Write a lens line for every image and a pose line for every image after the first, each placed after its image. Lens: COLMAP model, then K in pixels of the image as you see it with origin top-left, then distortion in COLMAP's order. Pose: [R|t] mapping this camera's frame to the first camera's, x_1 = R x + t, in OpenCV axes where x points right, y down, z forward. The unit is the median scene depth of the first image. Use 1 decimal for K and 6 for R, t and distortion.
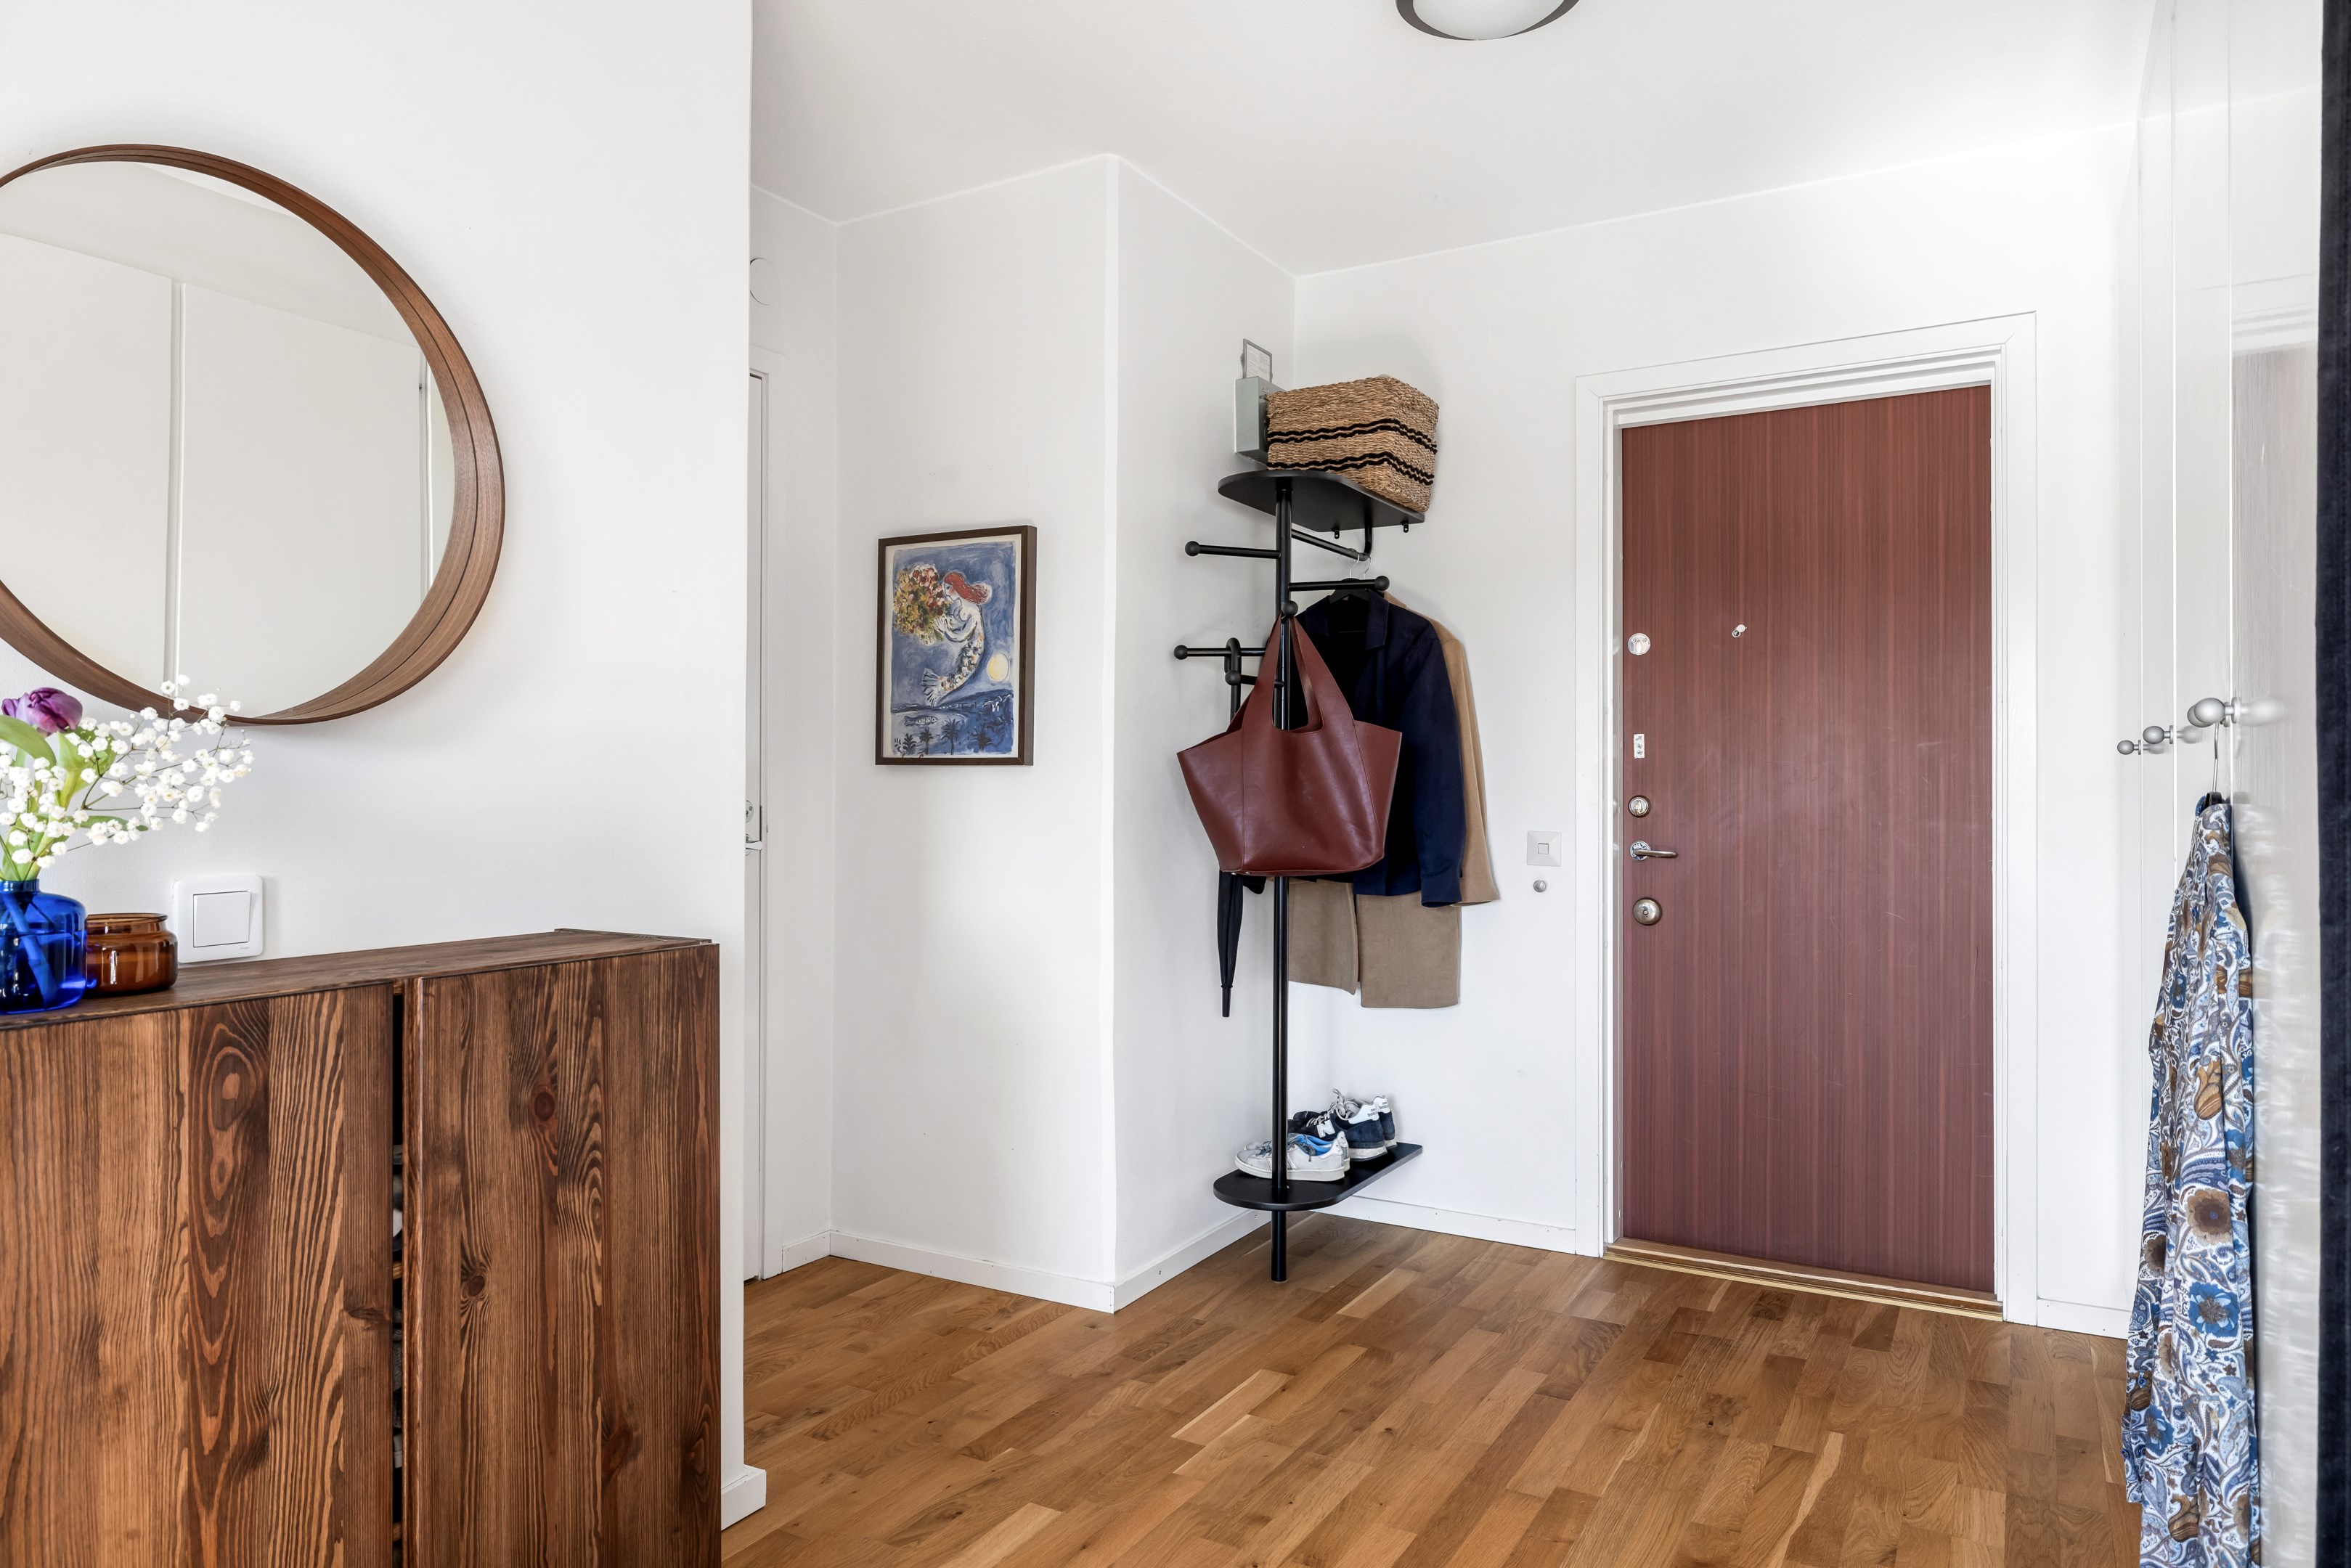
lens RADIAL K [[1483.9, 0, 1175.5], [0, 1483.9, 784.0], [0, 0, 1]] dist [0.001613, 0.001820]
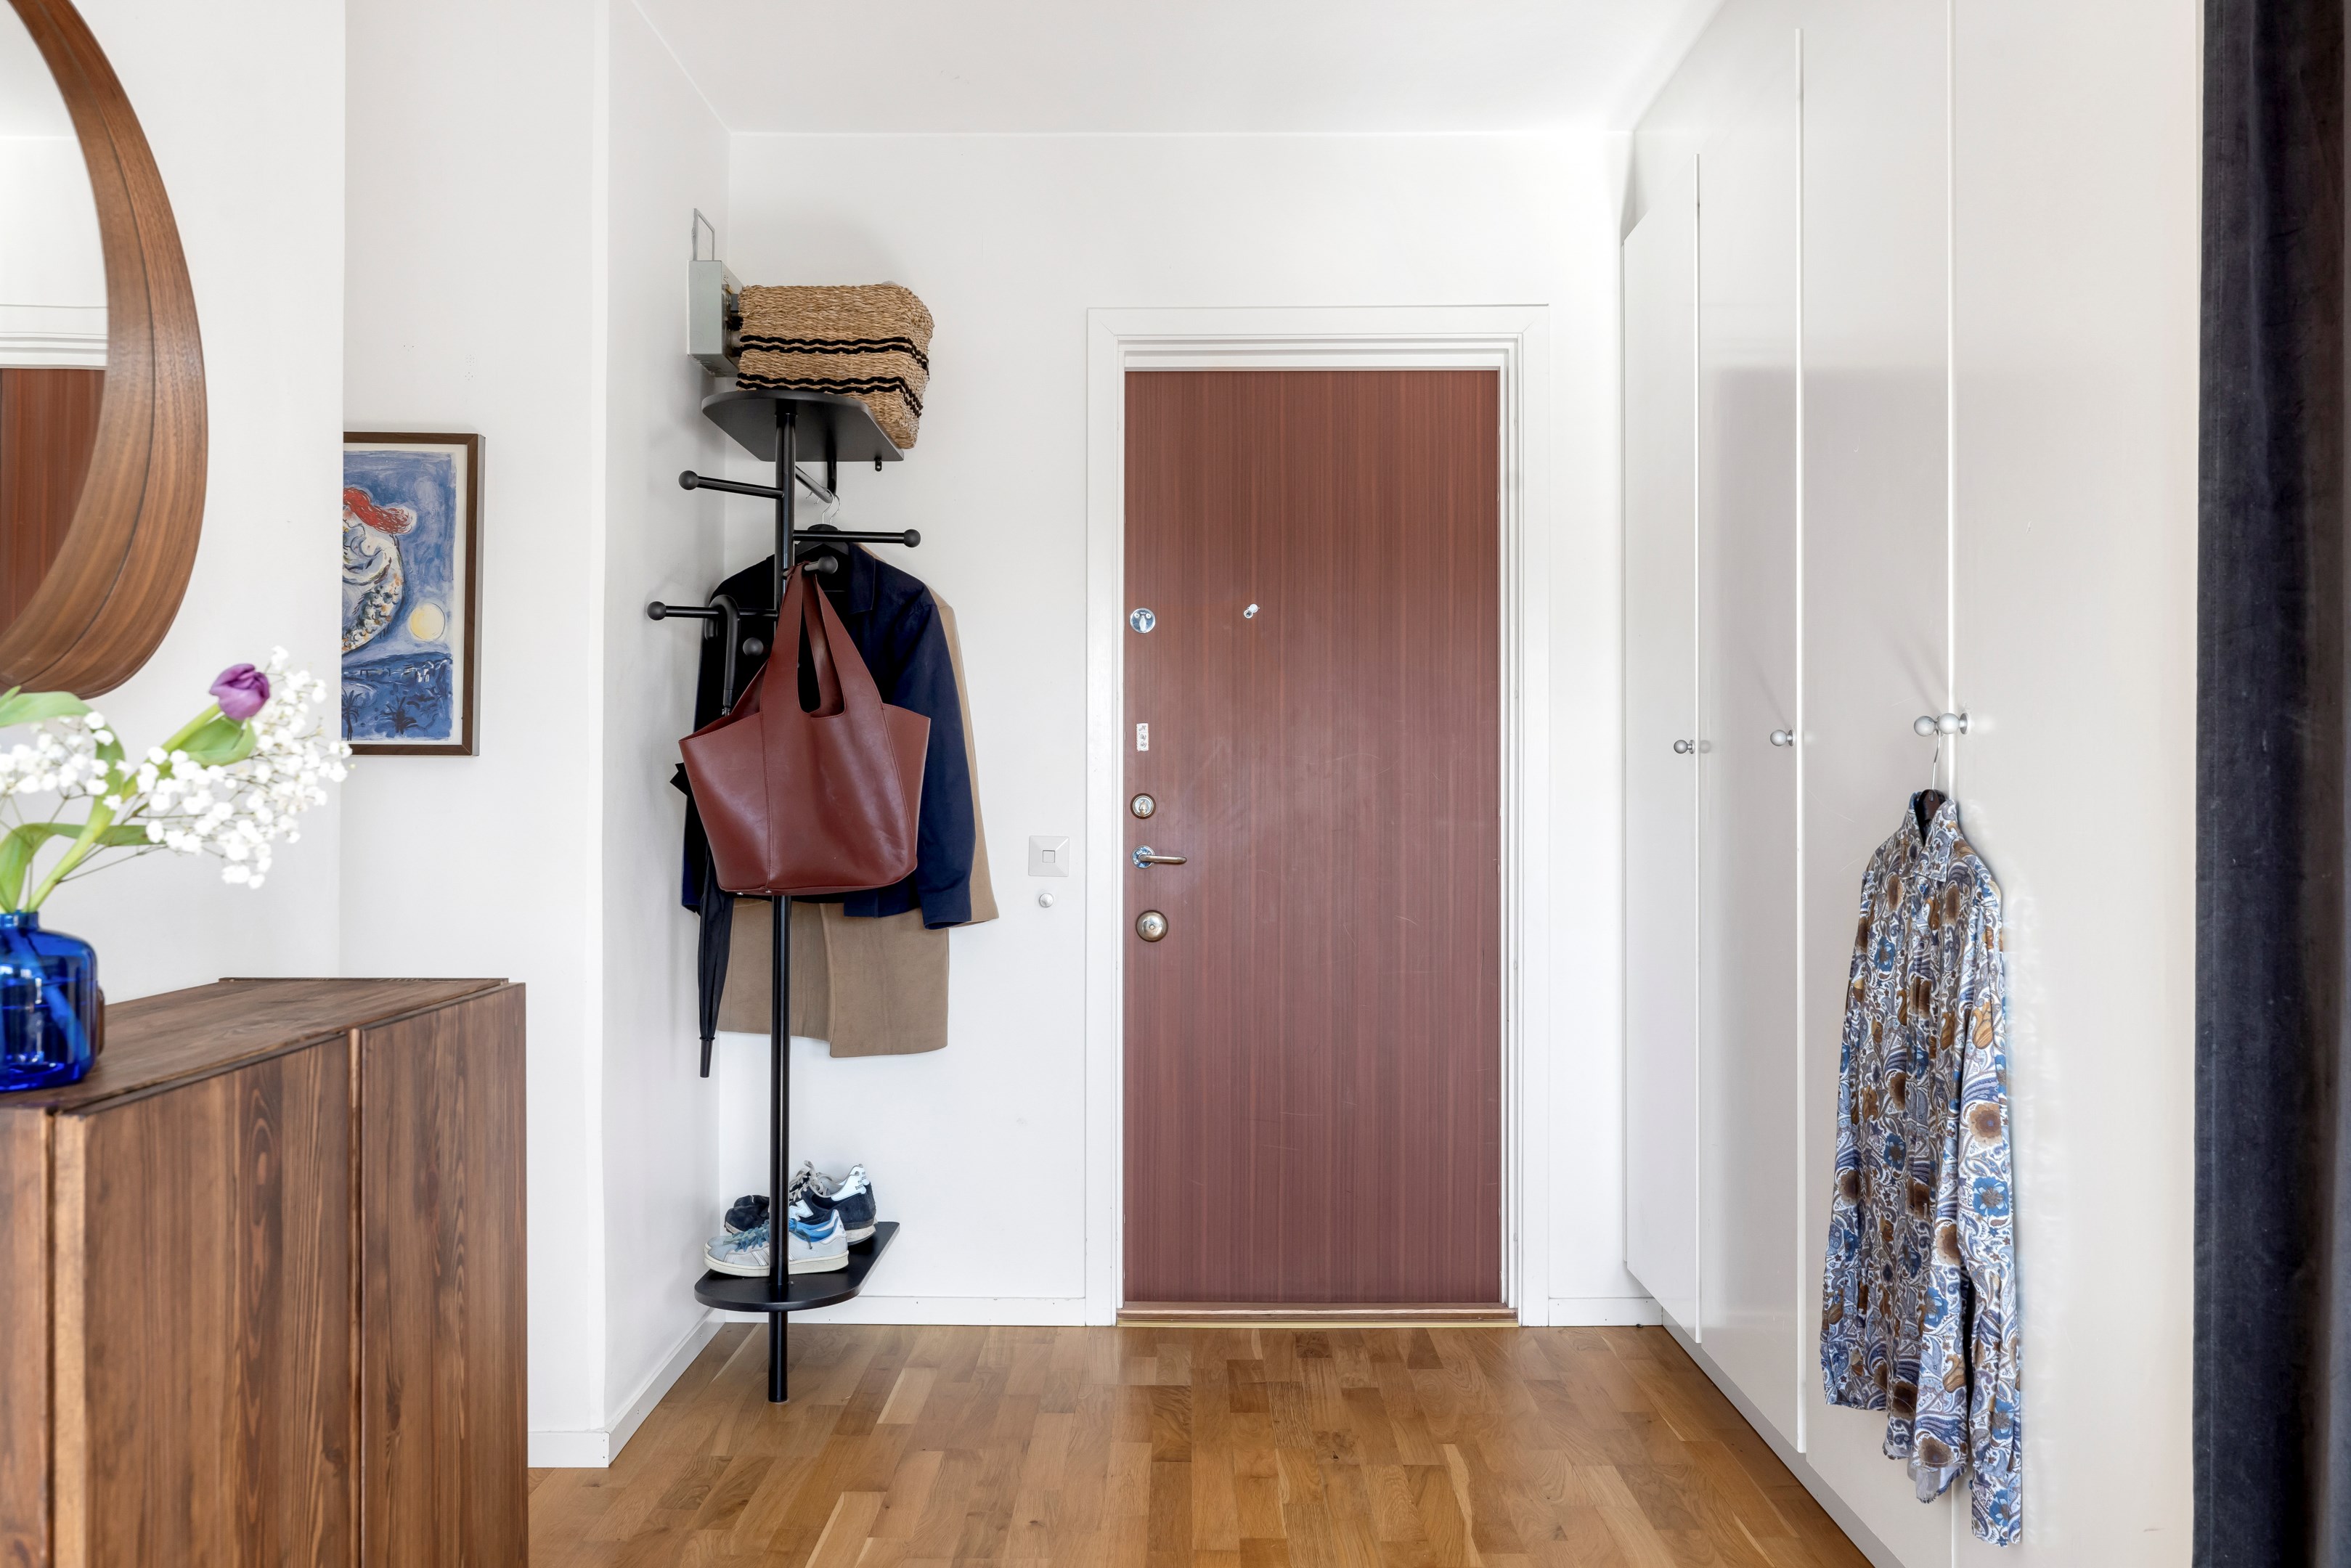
lens RADIAL K [[2059.0, 0, 1175.5], [0, 2059.0, 784.0], [0, 0, 1]] dist [0.005430, 0.006301]
pose [[0.871403, -0.000570, 0.490567, -0.356313], [-0.000832, 0.999996, 0.002640, -0.001602], [-0.490567, -0.002709, 0.871399, -0.088633]]
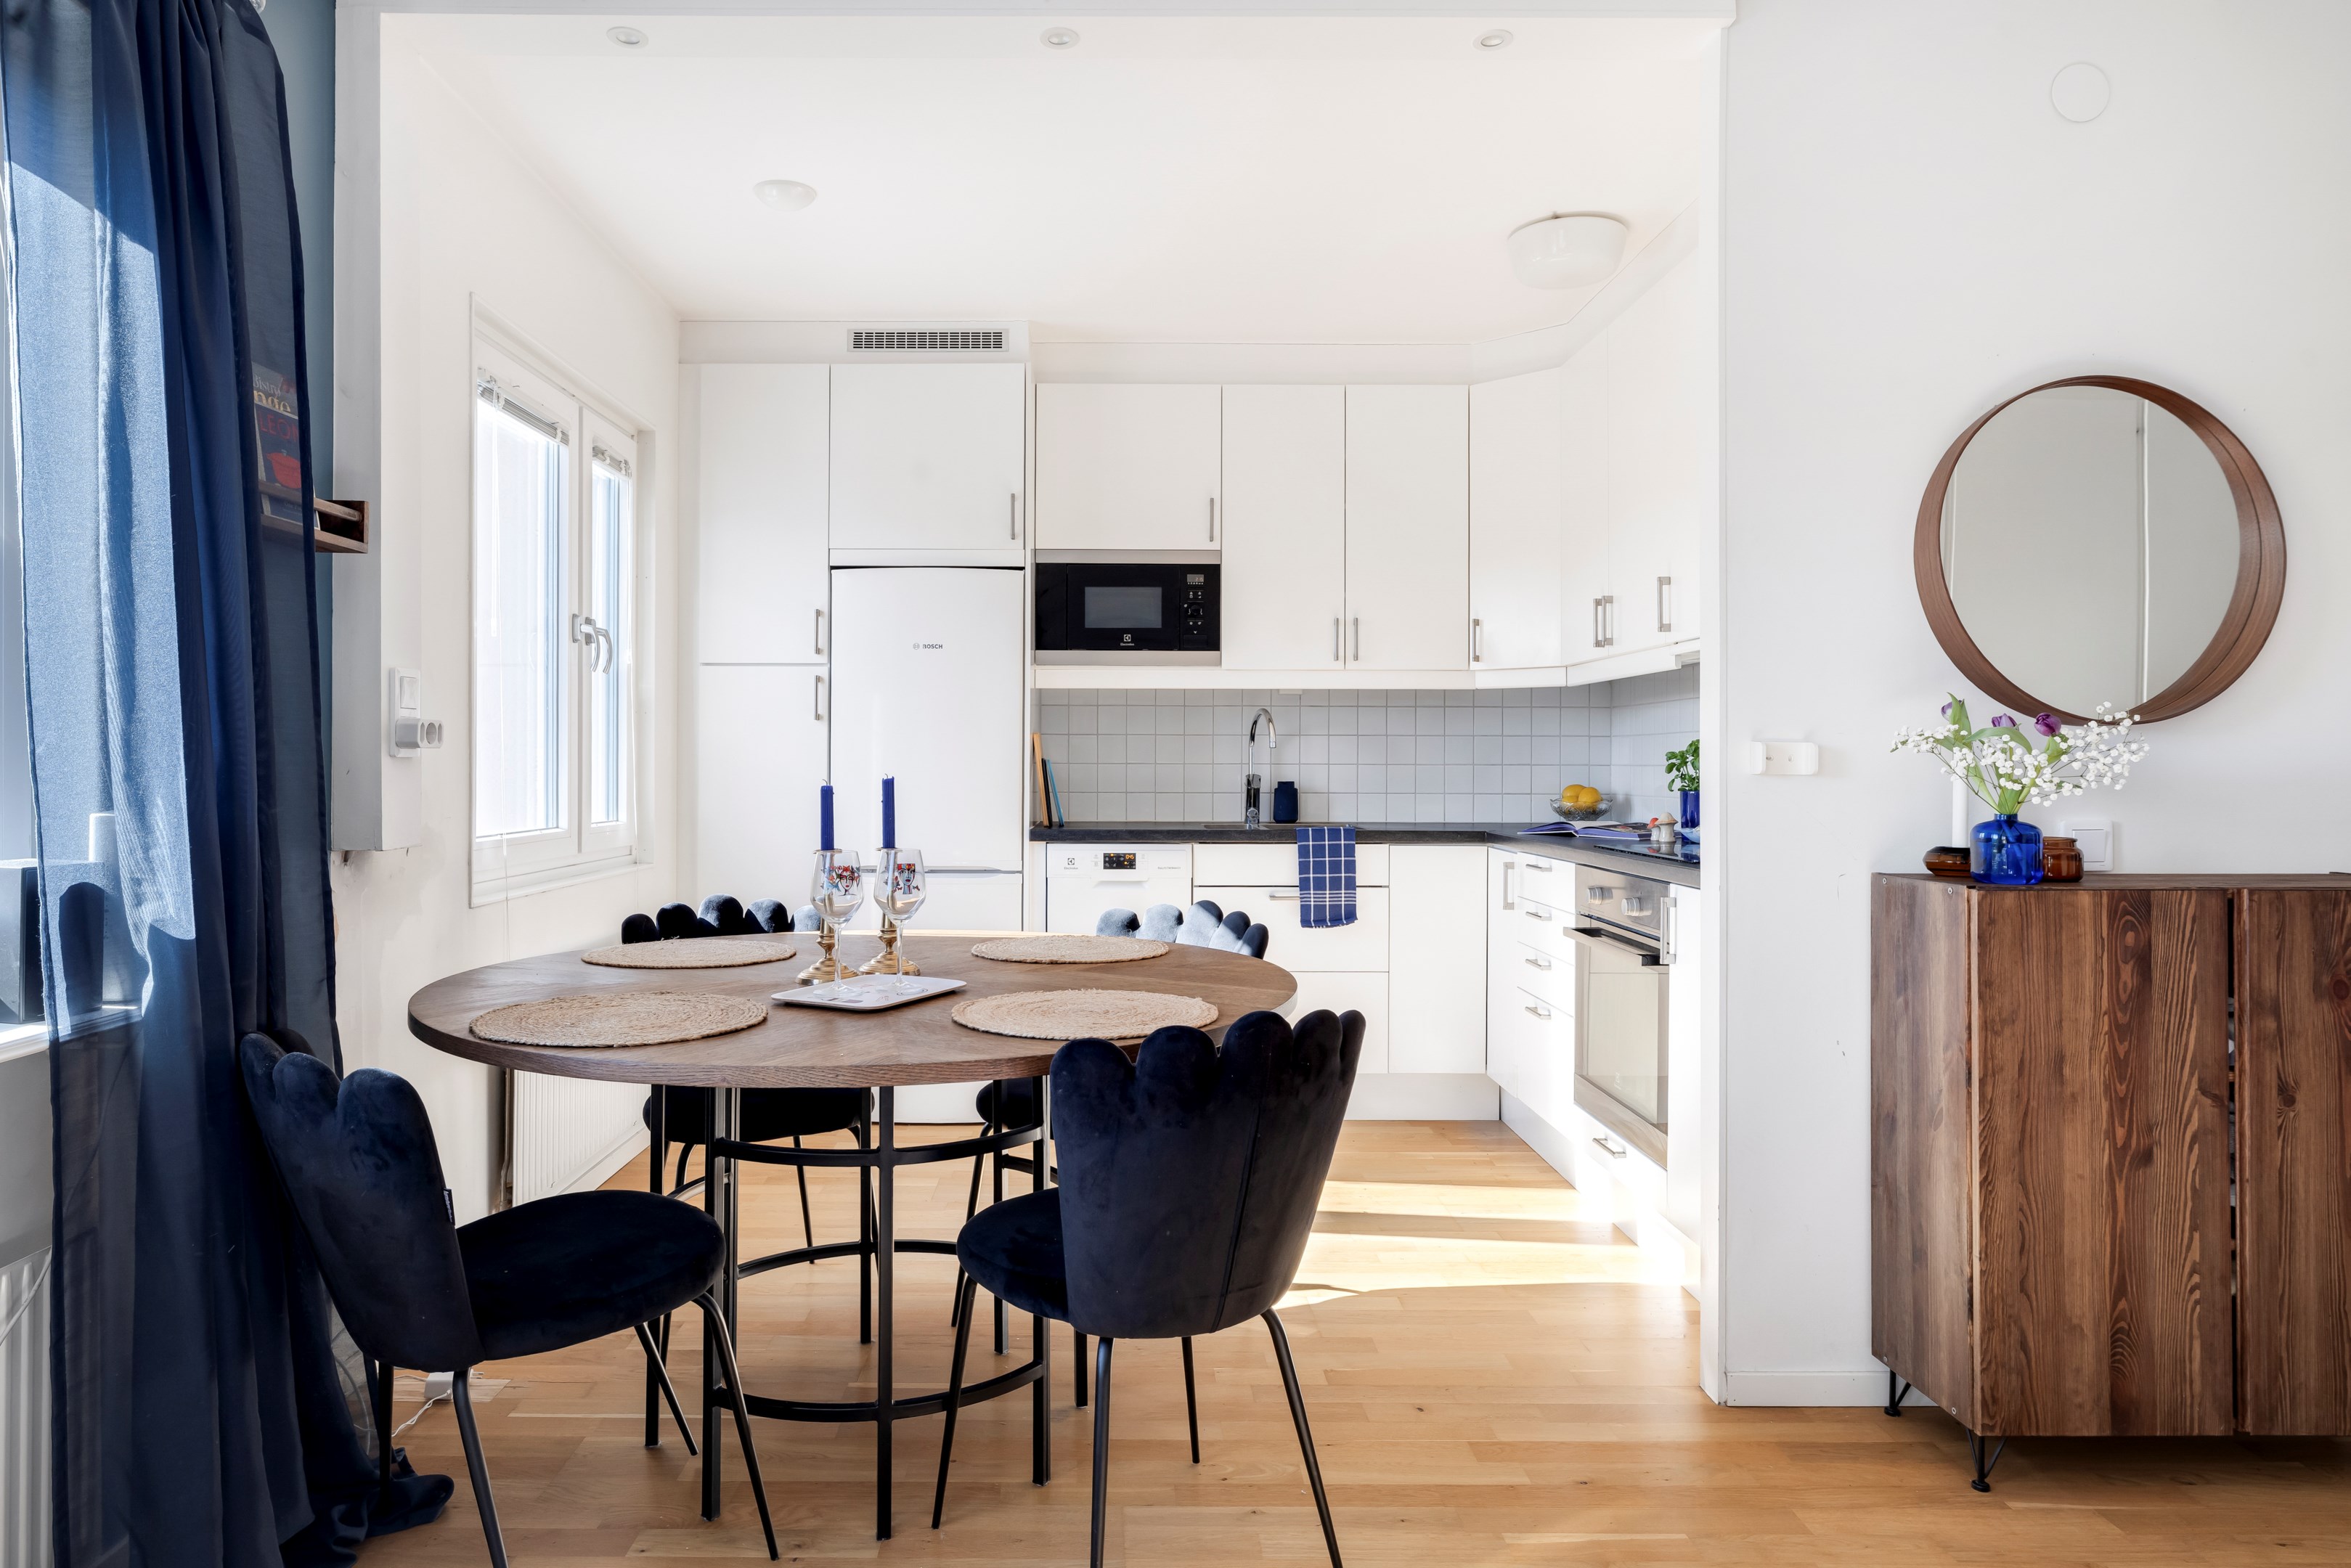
lens RADIAL K [[1417.4, 0, 1104.1], [0, 1417.4, 756.5], [0, 0, 1]] dist [0.001308, -0.000073]
pose [[0.496211, -0.006030, -0.868181, 0.095933], [0.003180, 0.999982, -0.005128, -0.001364], [0.868196, -0.000216, 0.496221, -0.402034]]
